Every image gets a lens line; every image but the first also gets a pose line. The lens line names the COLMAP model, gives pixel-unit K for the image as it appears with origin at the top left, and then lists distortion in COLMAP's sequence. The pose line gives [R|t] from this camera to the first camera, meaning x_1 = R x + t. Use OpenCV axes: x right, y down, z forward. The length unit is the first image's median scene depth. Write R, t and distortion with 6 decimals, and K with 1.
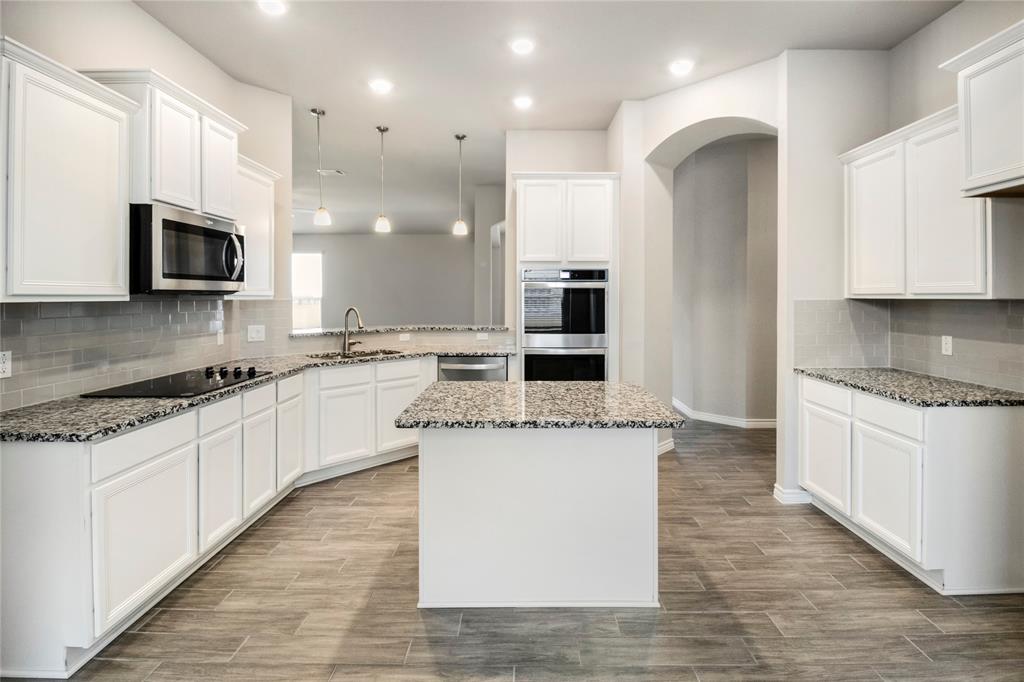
lens RADIAL K [[489.0, 0, 510.1], [0, 489.0, 298.7], [0, 0, 1]] dist [-0.014310, -0.002194]
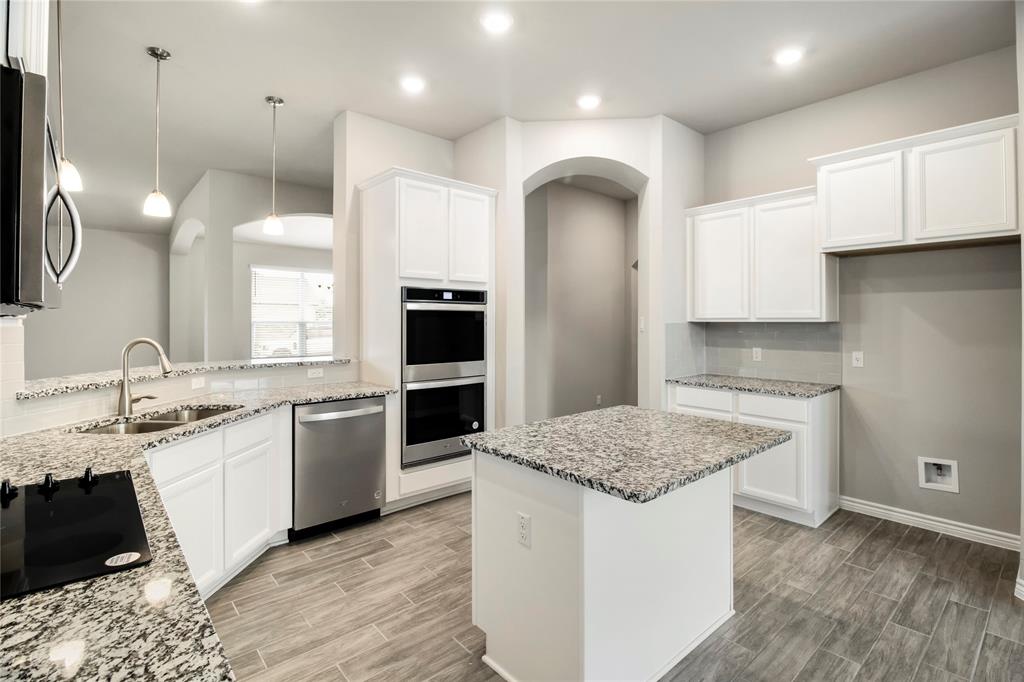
lens RADIAL K [[489.0, 0, 520.6], [0, 489.0, 316.0], [0, 0, 1]] dist [-0.014310, -0.002194]
pose [[0.744988, 0.005825, 0.667053, -0.493624], [0.002845, 0.999925, -0.011909, -0.001721], [-0.667072, 0.010770, 0.744916, 0.339488]]
